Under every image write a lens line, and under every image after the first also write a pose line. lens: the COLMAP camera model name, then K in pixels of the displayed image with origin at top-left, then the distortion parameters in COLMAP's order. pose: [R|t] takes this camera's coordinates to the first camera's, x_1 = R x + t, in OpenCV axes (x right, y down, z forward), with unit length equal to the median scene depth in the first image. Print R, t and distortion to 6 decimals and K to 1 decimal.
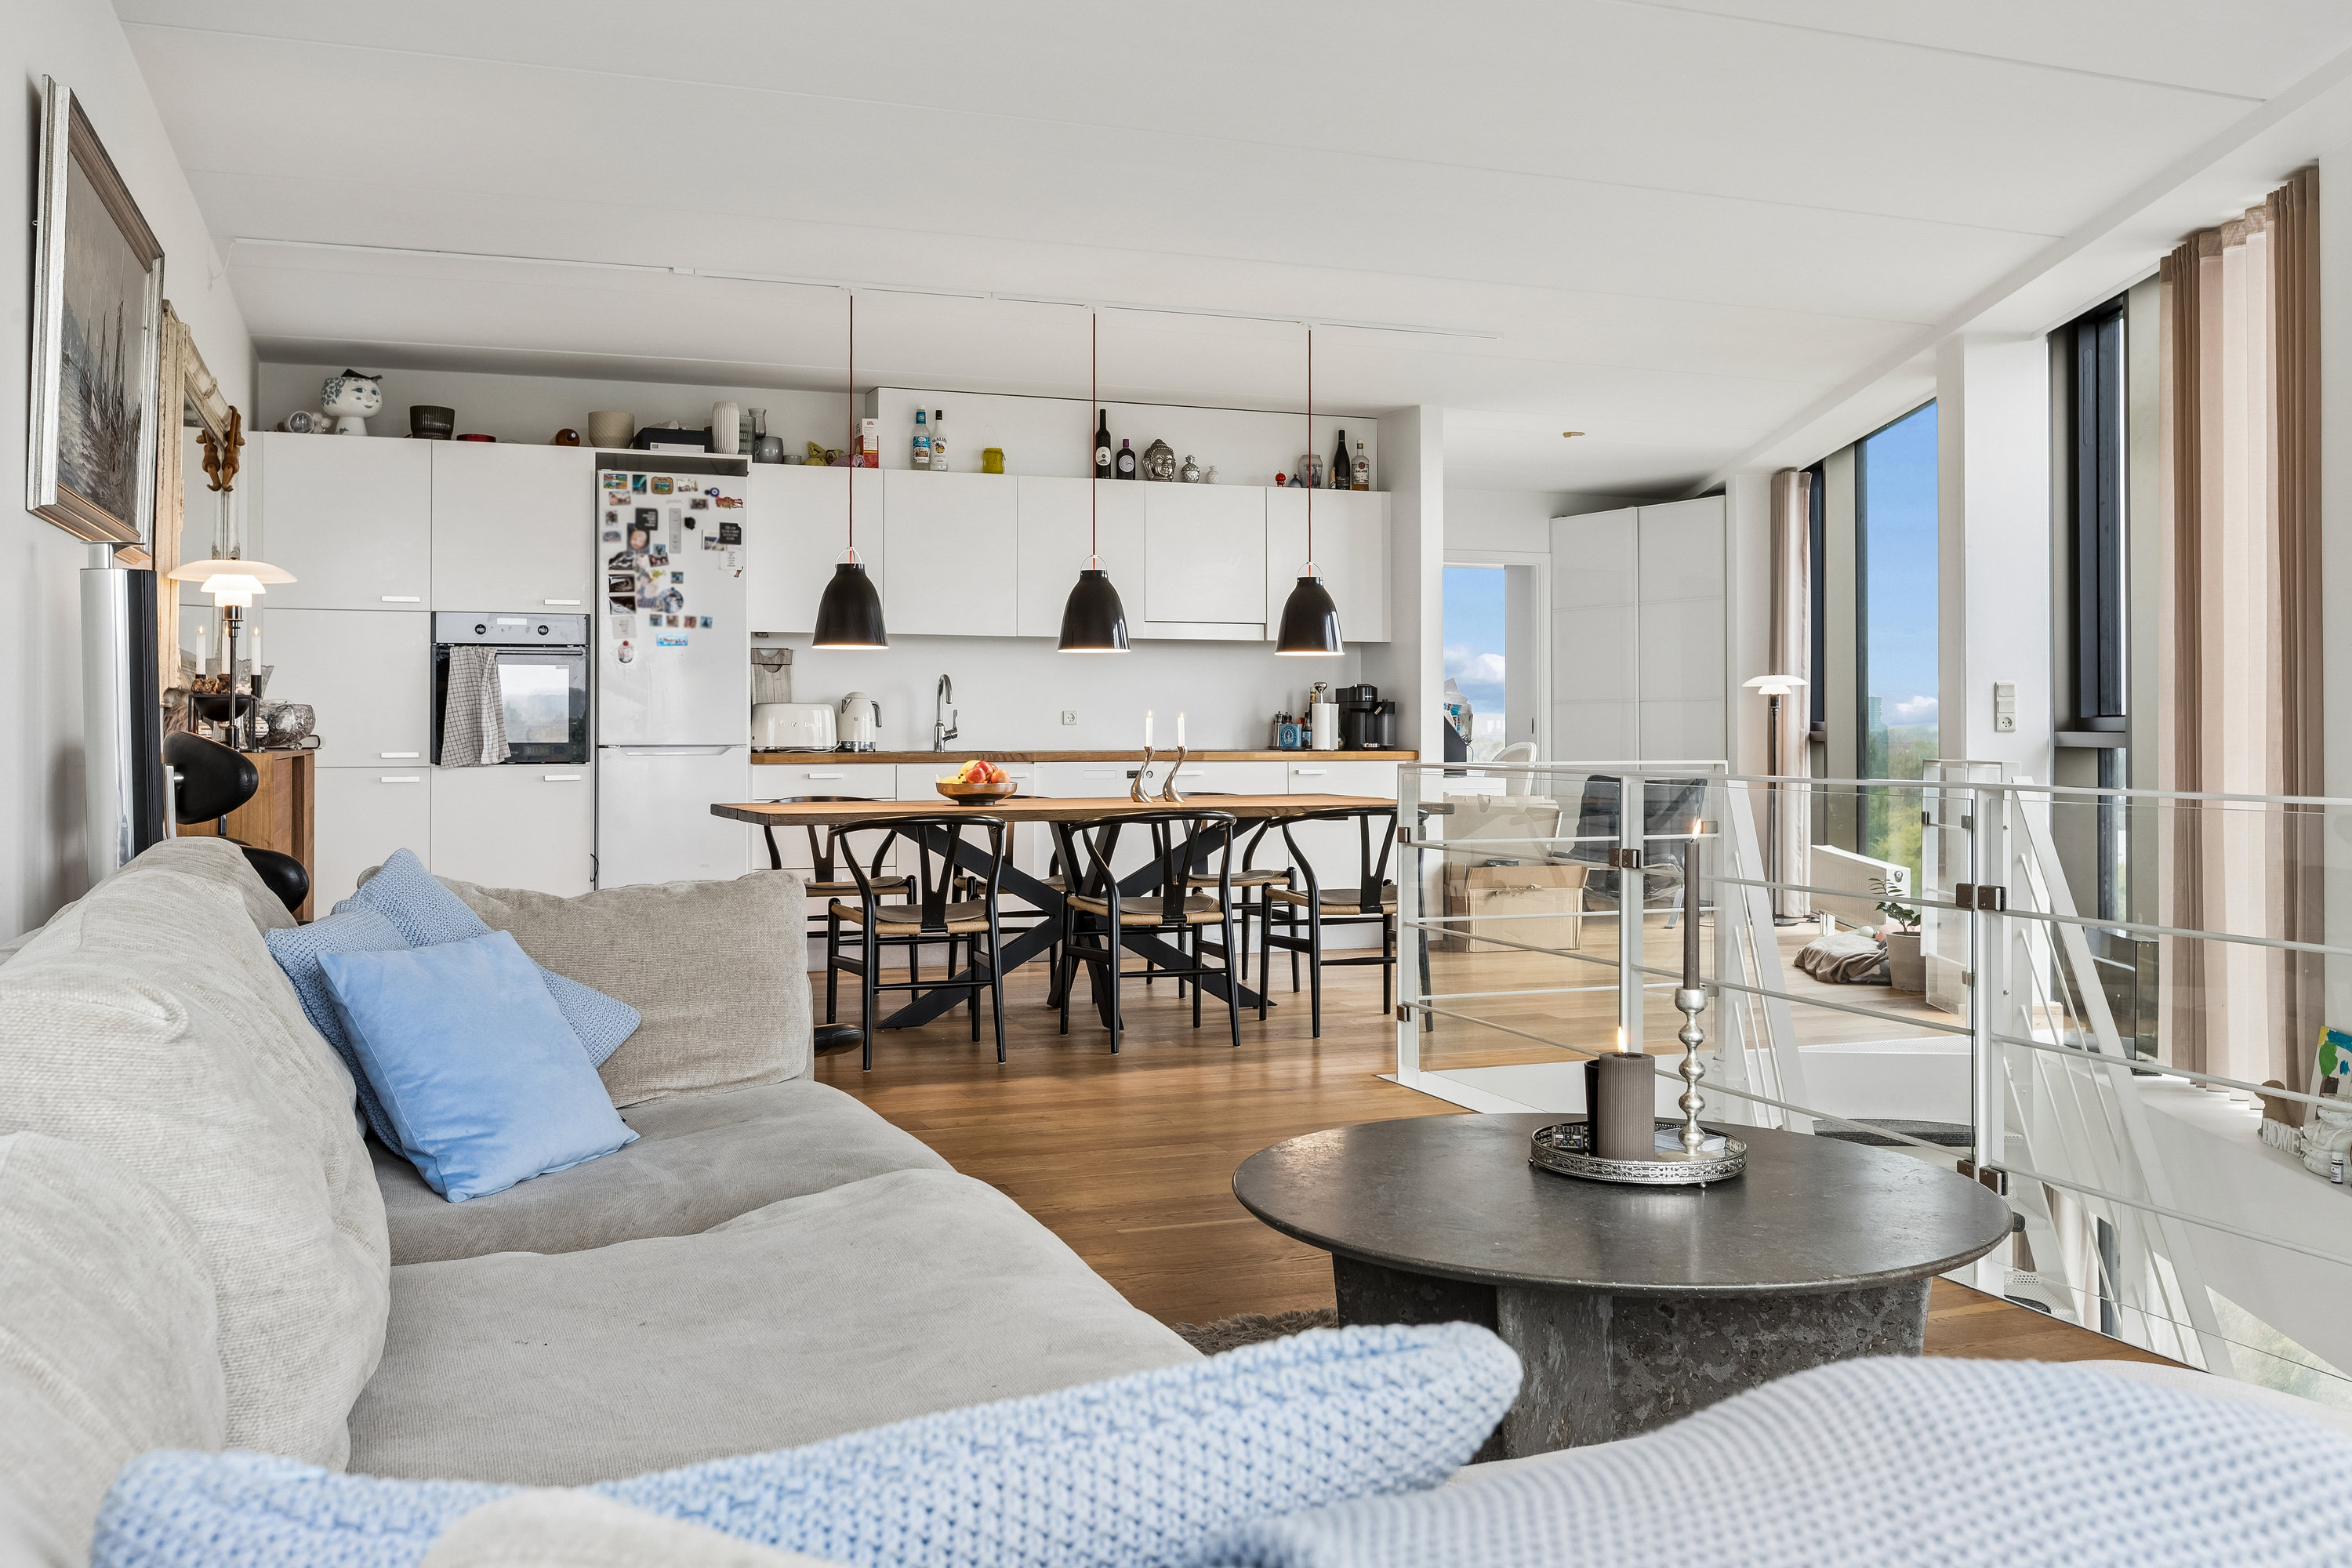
lens RADIAL K [[2038.8, 0, 1172.9], [0, 2038.8, 690.1], [0, 0, 1]] dist [-0.002155, -0.000677]
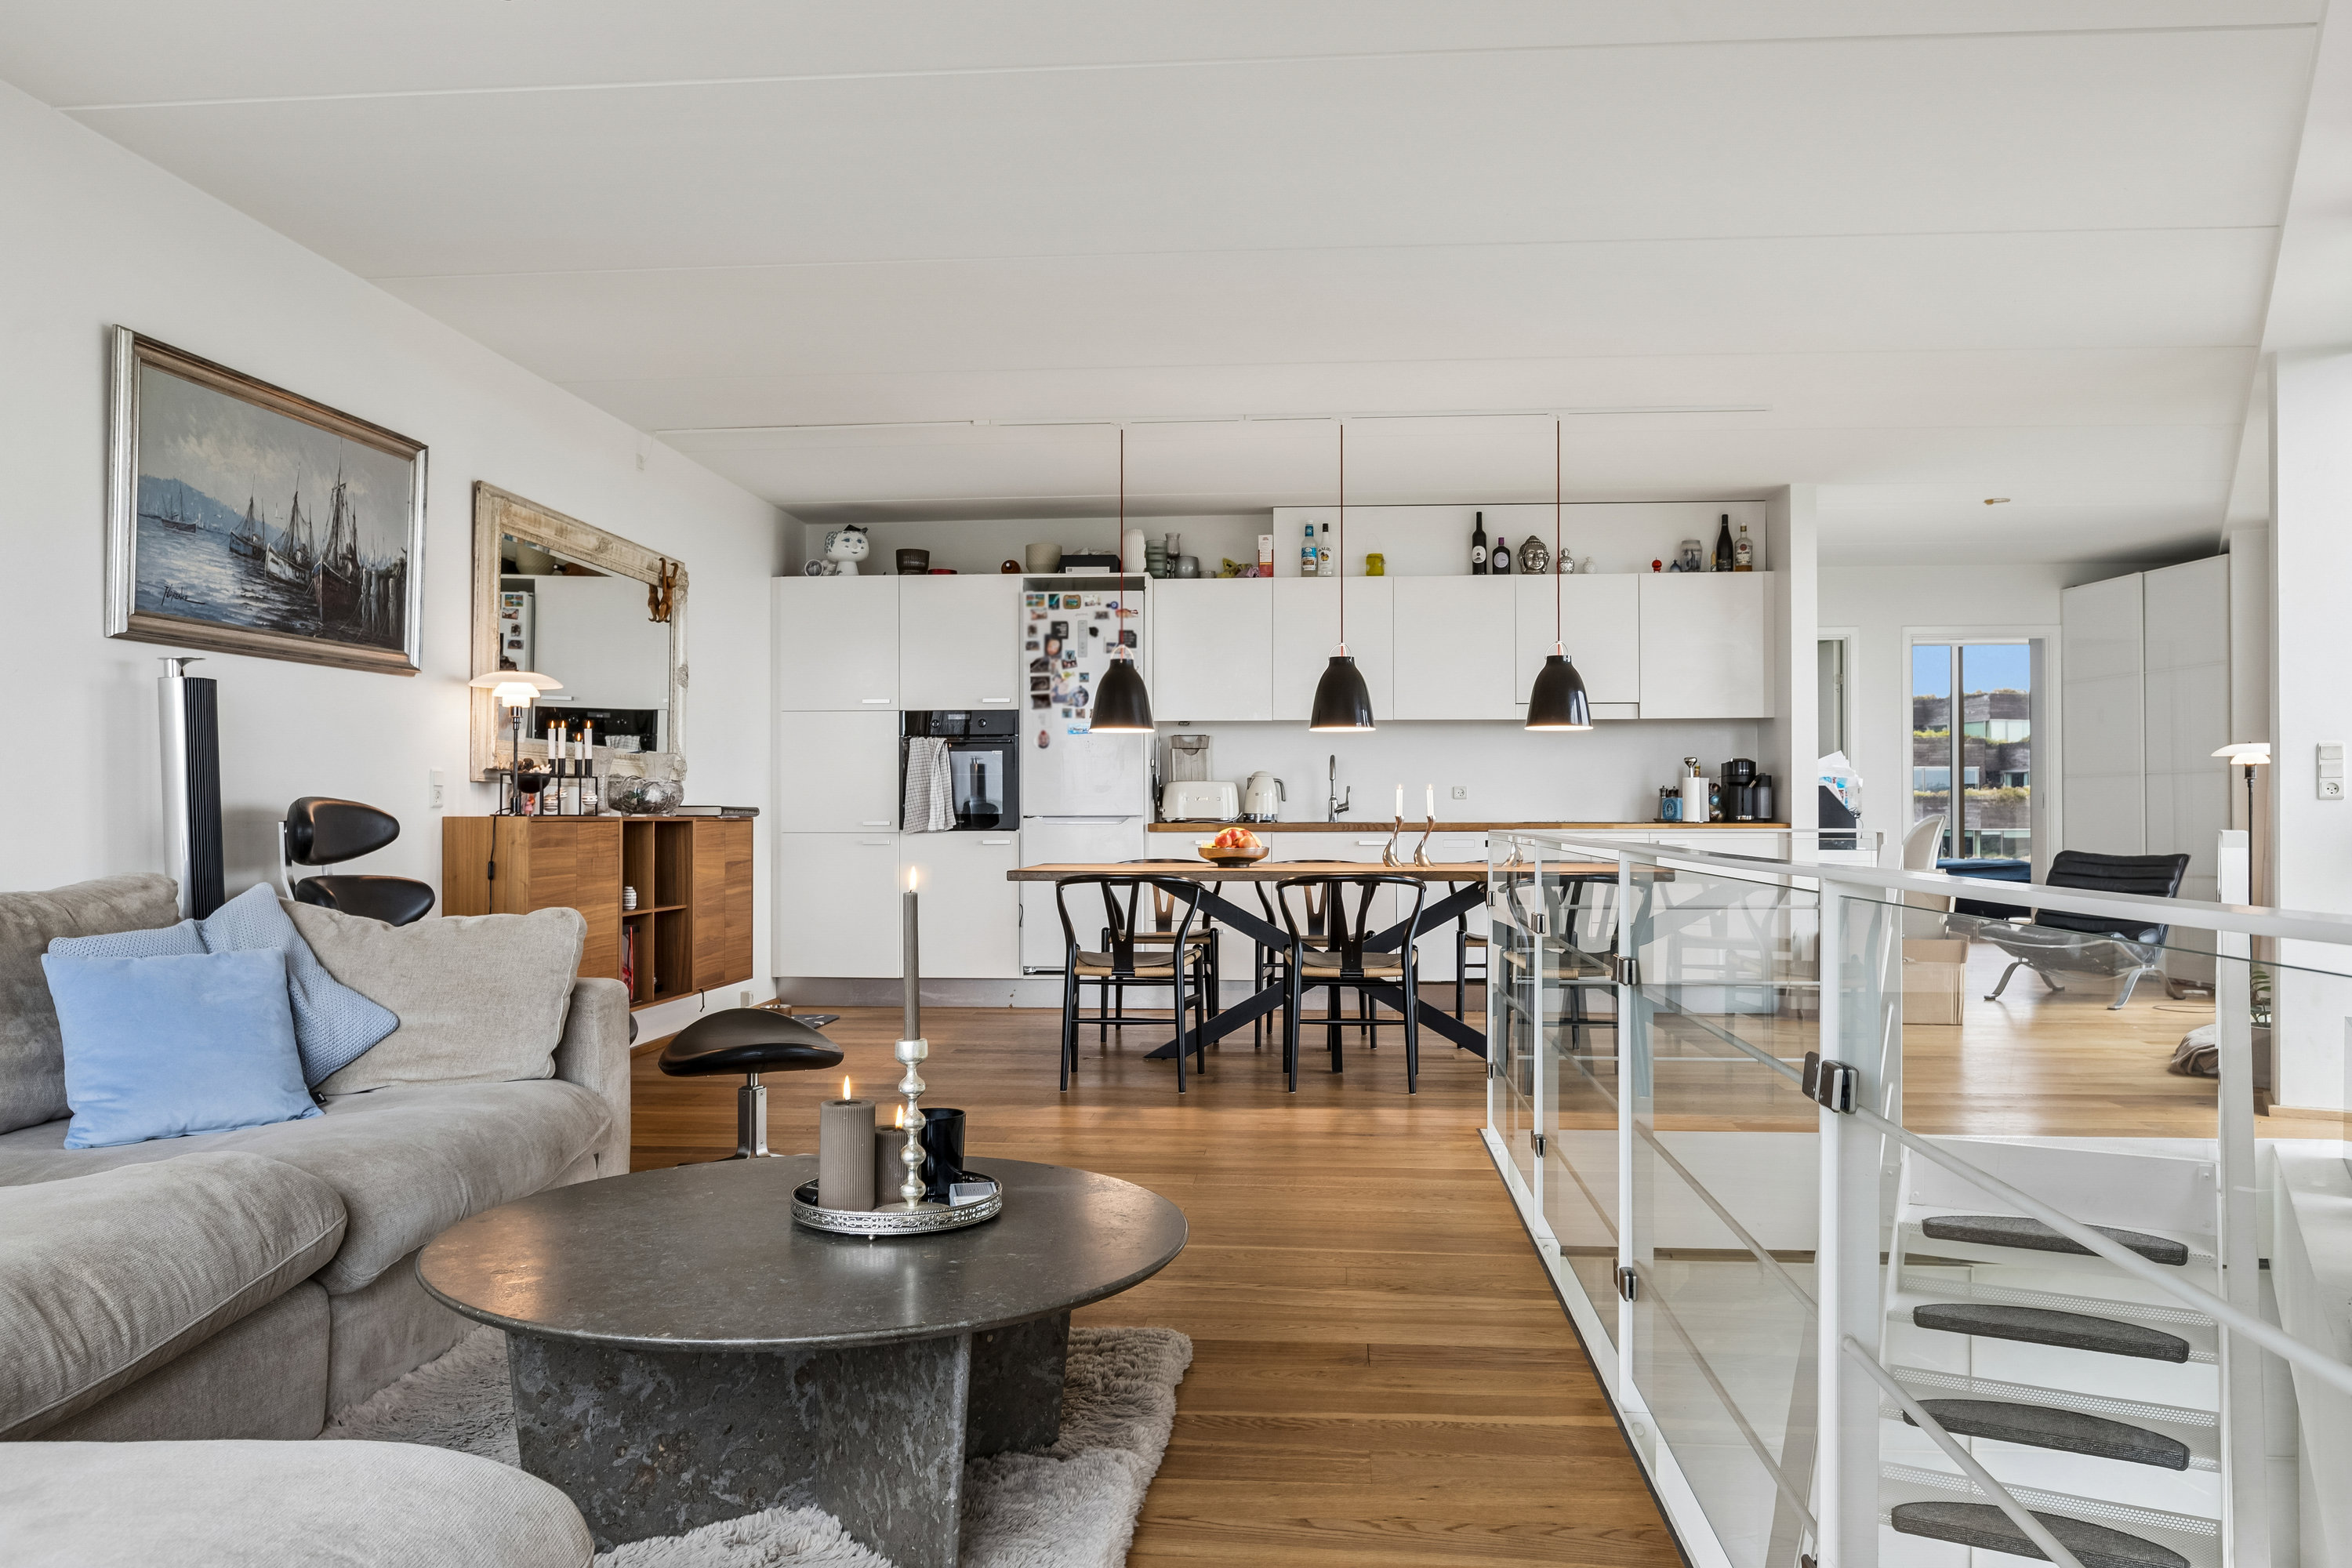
lens RADIAL K [[1724.7, 0, 1176.0], [0, 1724.7, 784.0], [0, 0, 1]] dist [0.002596, 0.001590]
pose [[0.902004, -0.007751, -0.431658, 0.245389], [0.009267, 0.999956, 0.001408, 0.007137], [0.431628, -0.005271, 0.902036, 0.099092]]
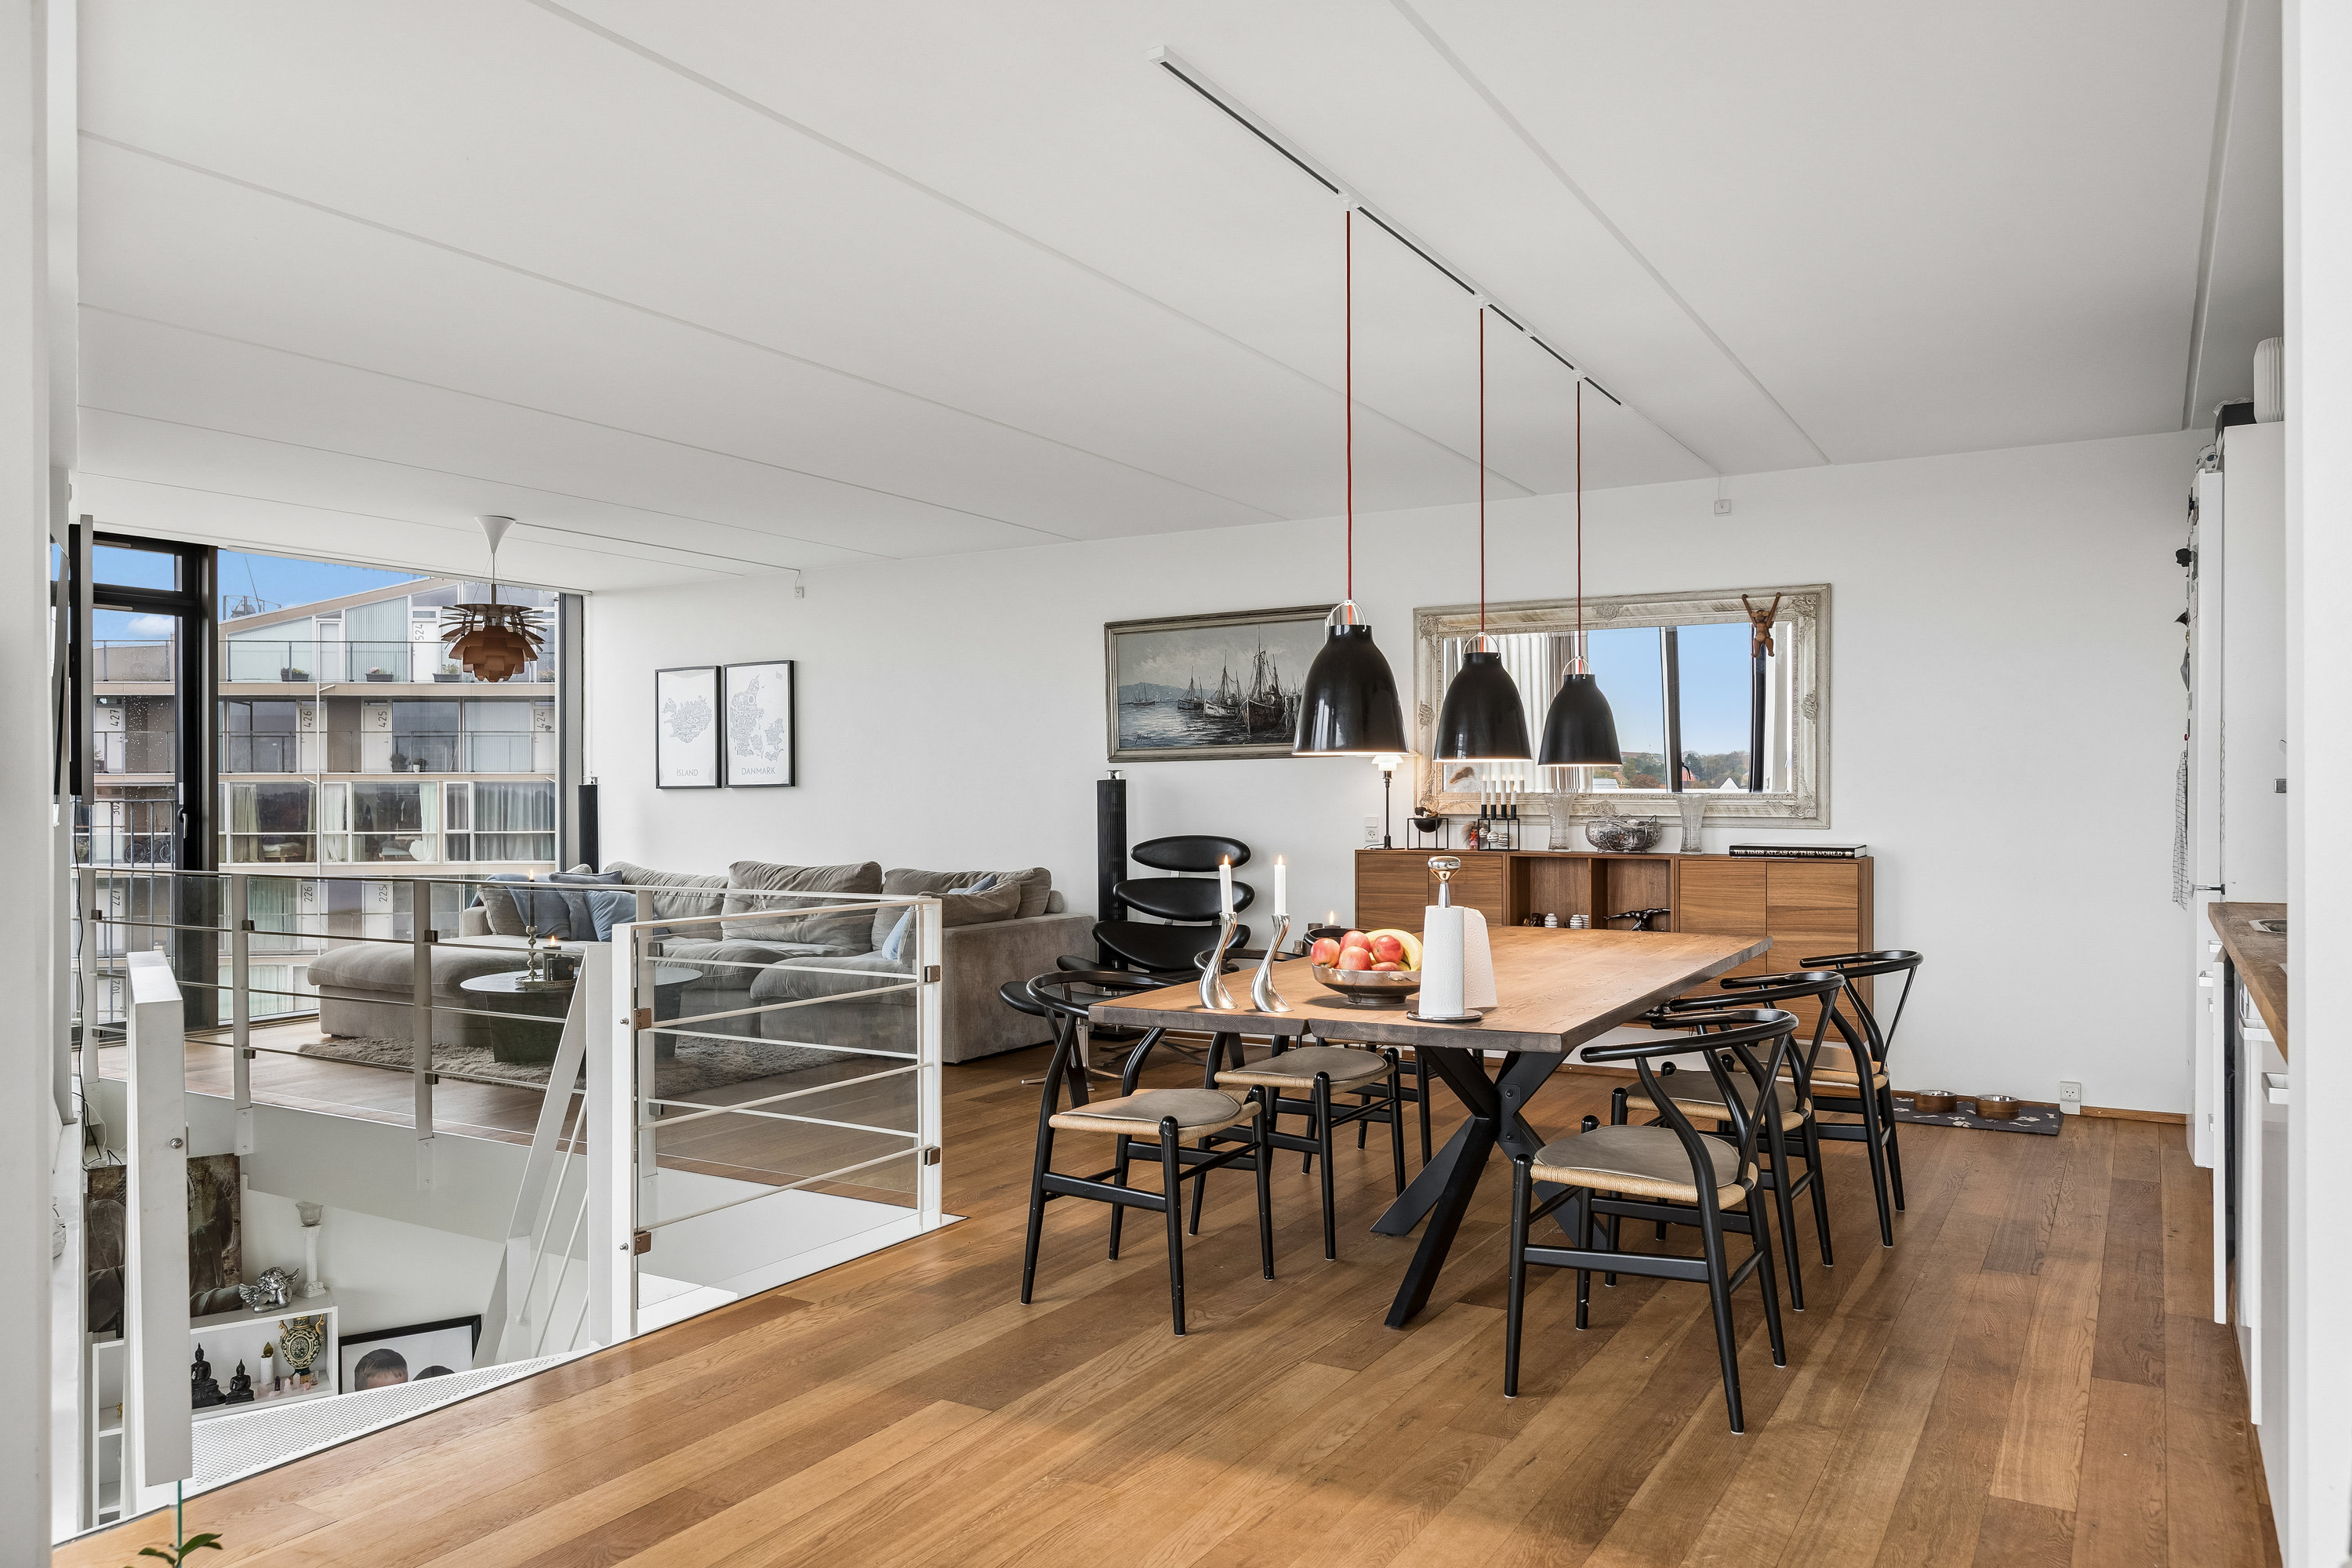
lens RADIAL K [[1637.9, 0, 1176.0], [0, 1637.9, 784.0], [0, 0, 1]] dist [0.004540, 0.001138]
pose [[-0.784962, -0.001166, -0.619543, 0.368863], [0.016020, 0.999626, -0.022179, 0.000752], [0.619337, -0.027335, -0.784649, 1.226418]]
